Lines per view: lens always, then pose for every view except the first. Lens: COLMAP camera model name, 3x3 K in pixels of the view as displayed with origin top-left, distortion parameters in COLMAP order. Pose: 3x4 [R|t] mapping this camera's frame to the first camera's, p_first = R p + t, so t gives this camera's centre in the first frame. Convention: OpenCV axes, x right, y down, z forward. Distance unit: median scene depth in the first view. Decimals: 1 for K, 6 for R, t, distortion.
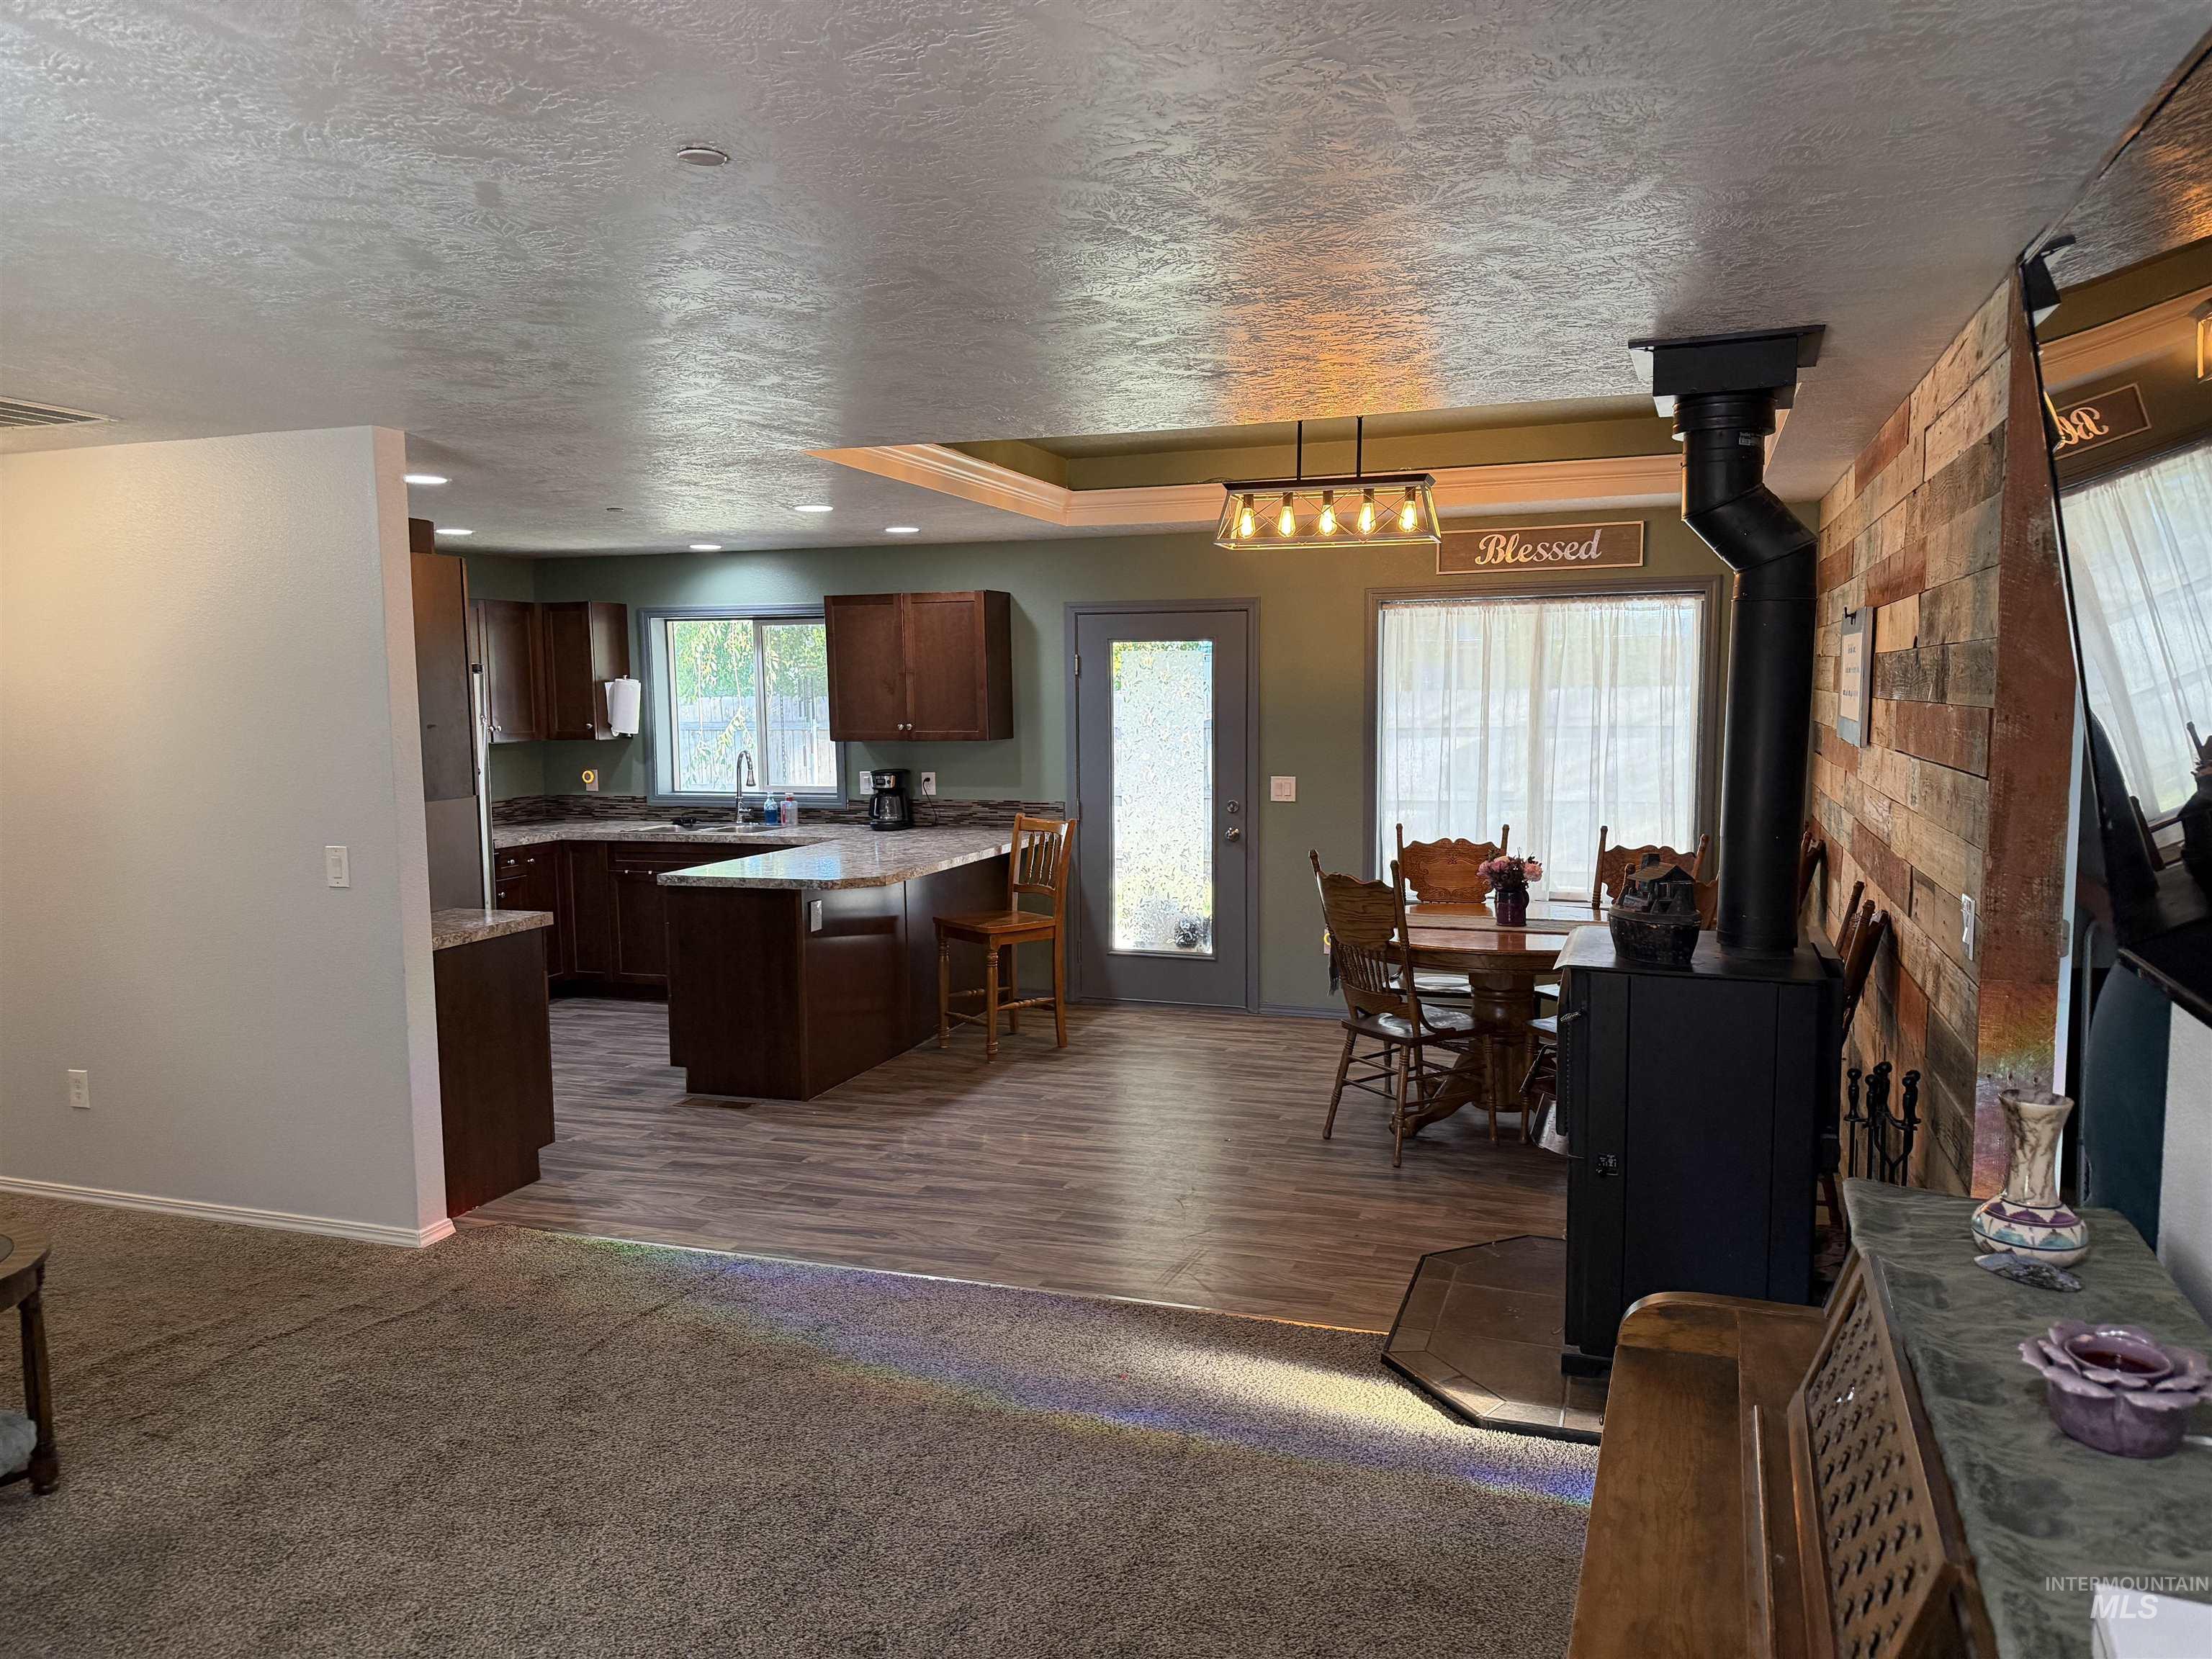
lens RADIAL K [[1545.2, 0, 1112.2], [0, 1545.2, 821.5], [0, 0, 1]] dist [0.168348, -0.293842]
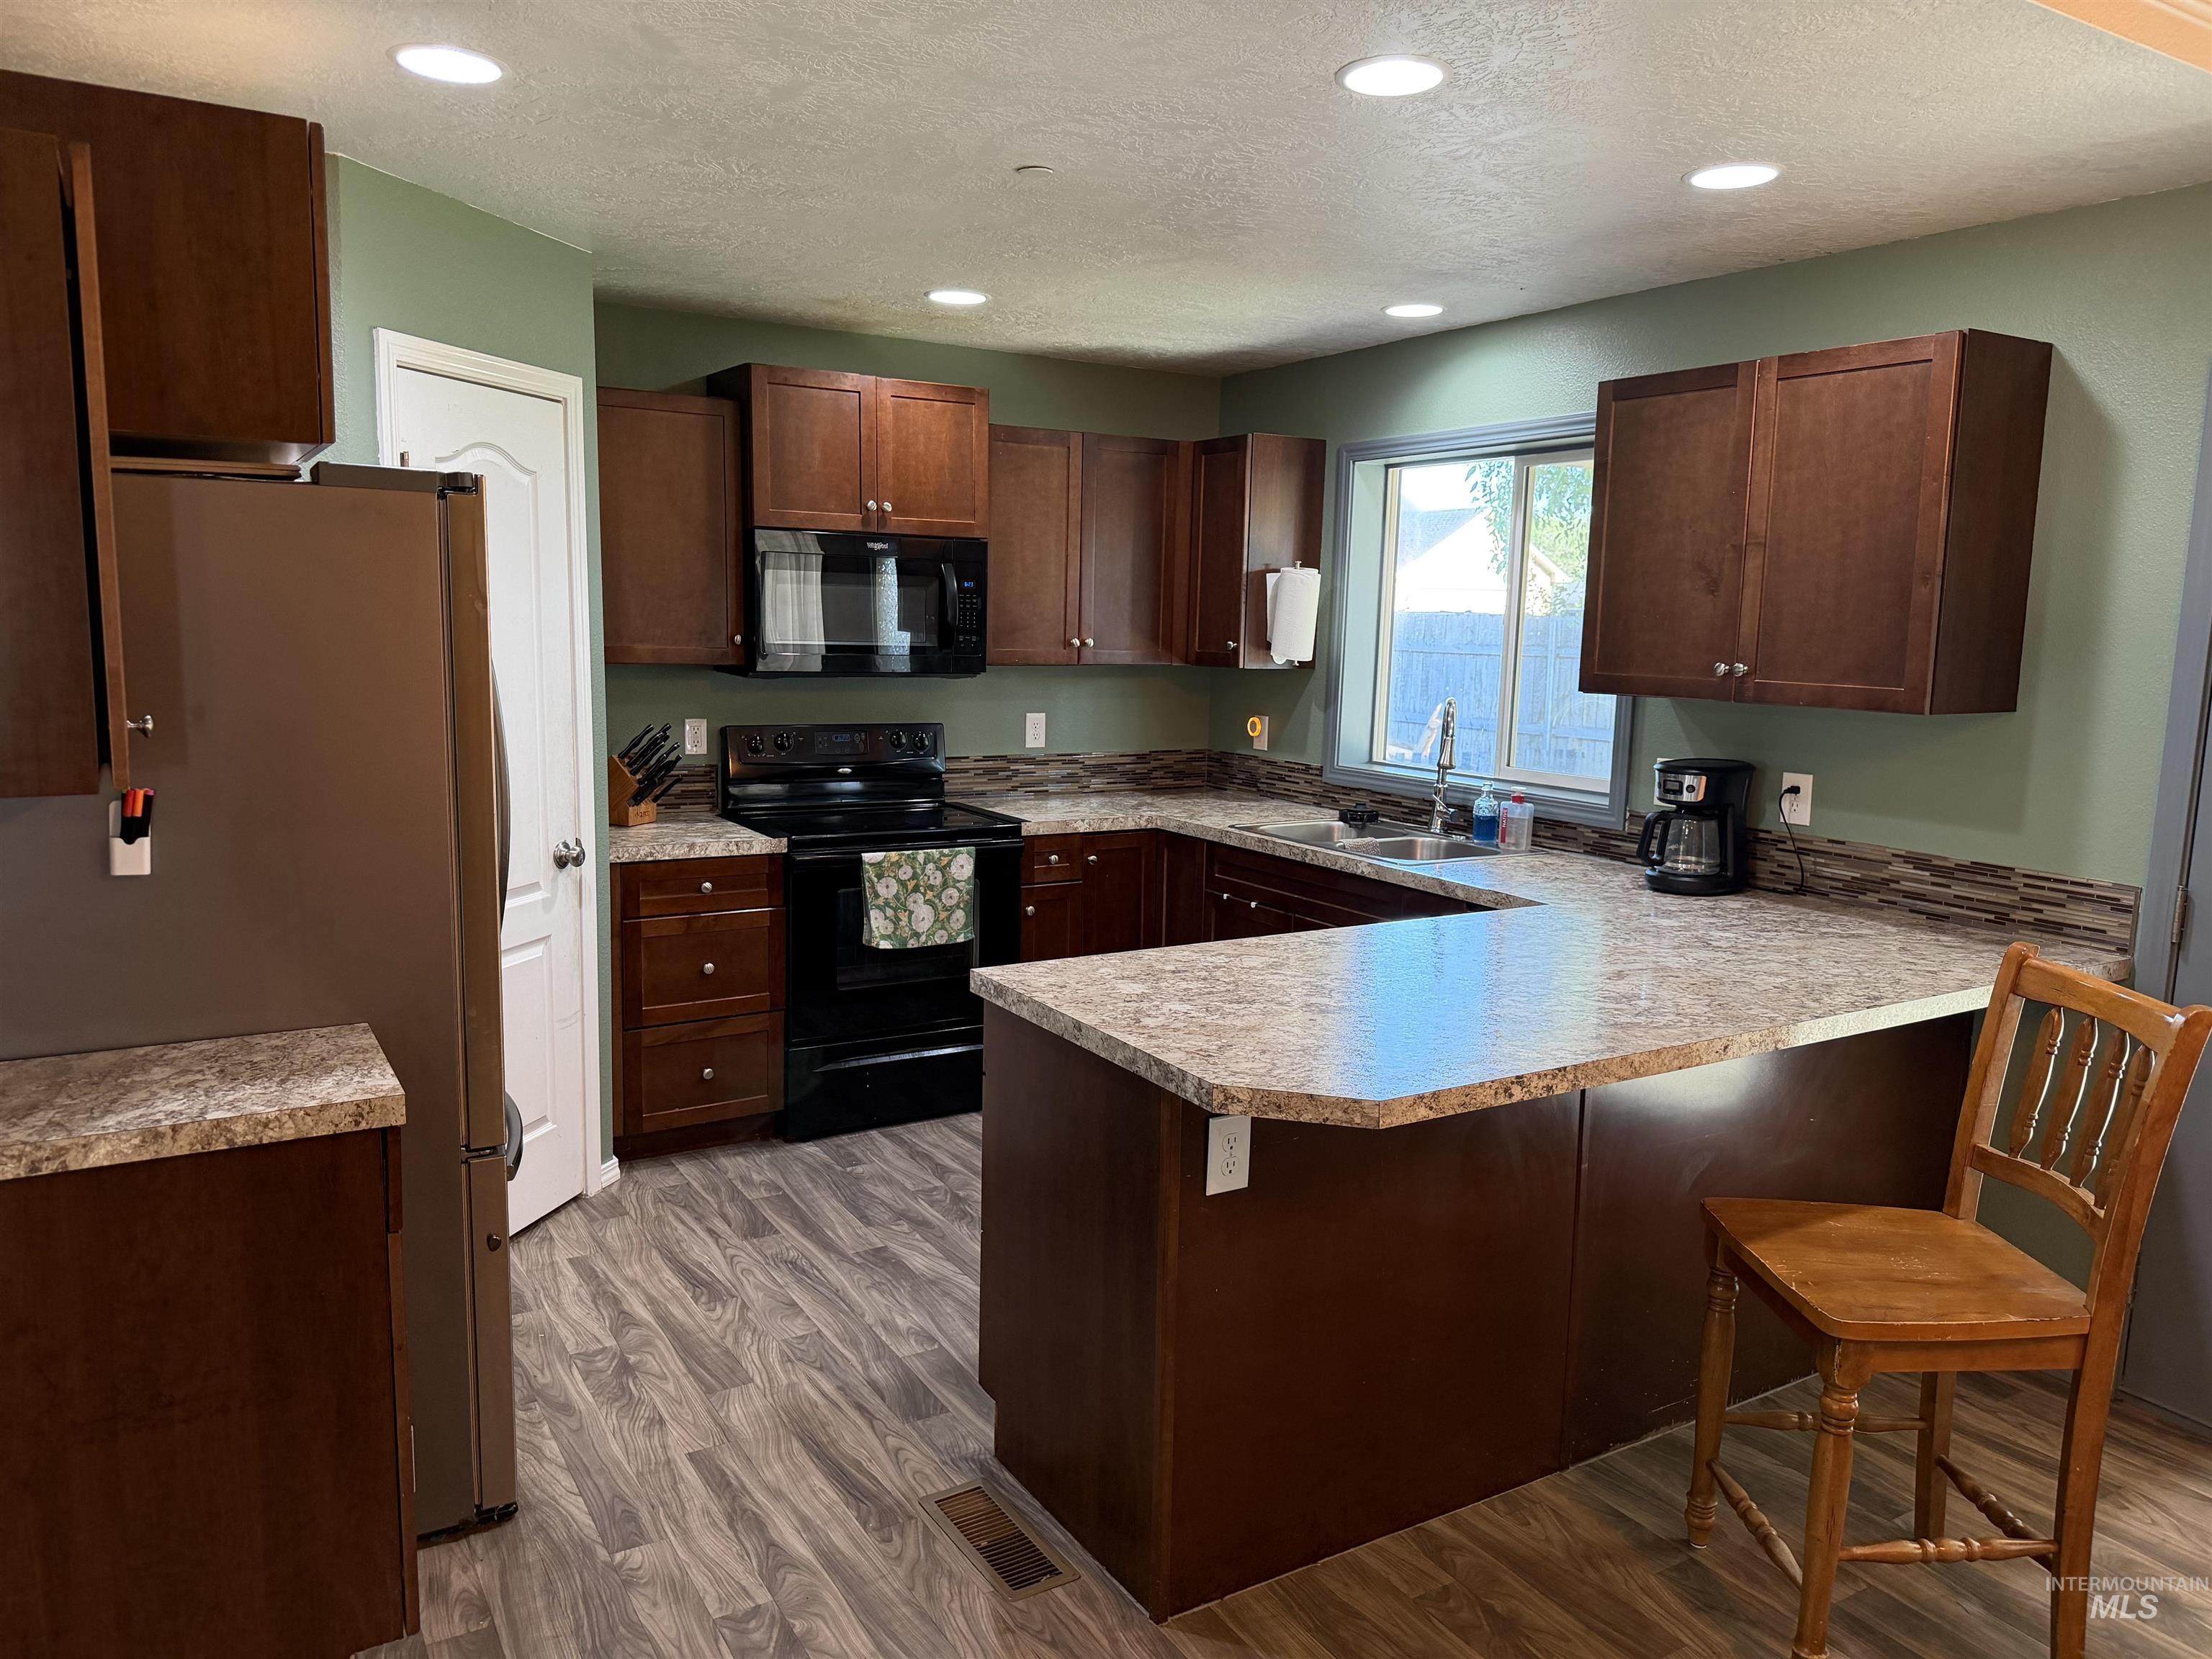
lens RADIAL K [[1538.1, 0, 1110.7], [0, 1538.1, 831.9], [0, 0, 1]] dist [0.074758, -0.078260]
pose [[0.773643, 0.118181, -0.622503, 0.013307], [-0.084693, 0.992923, 0.083248, -0.046648], [0.627936, -0.011682, 0.778177, 0.684327]]
